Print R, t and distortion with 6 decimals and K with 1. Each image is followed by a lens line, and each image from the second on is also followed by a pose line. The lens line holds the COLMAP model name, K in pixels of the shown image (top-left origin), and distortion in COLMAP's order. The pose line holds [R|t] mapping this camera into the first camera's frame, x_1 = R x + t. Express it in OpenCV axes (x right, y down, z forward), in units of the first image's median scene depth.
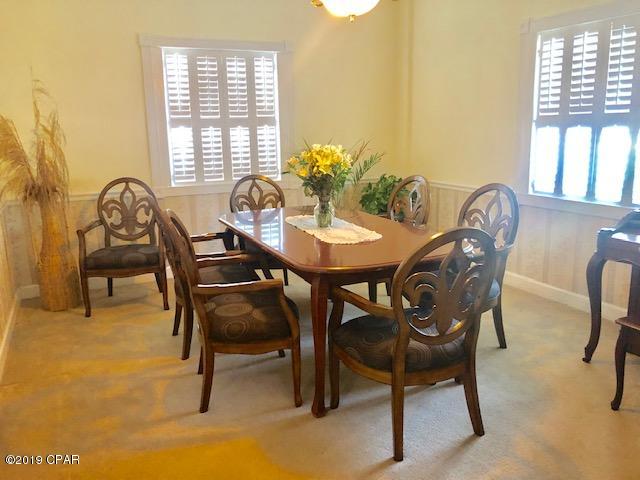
lens RADIAL K [[533.4, 0, 319.0], [0, 533.4, 230.3], [0, 0, 1]] dist [0.016295, 0.008871]
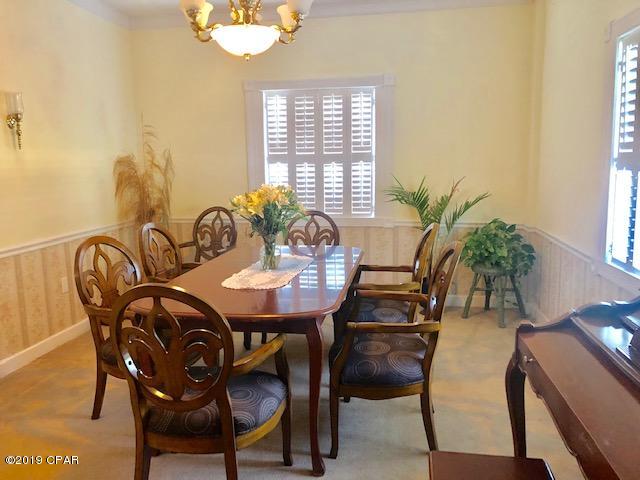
lens RADIAL K [[524.3, 0, 319.3], [0, 524.3, 242.1], [0, 0, 1]] dist [0.069512, -0.078620]
pose [[0.827922, 0.093247, -0.553038, 0.419023], [-0.109600, 0.993970, 0.003515, -0.046816], [0.550030, 0.057703, 0.833149, 0.169191]]
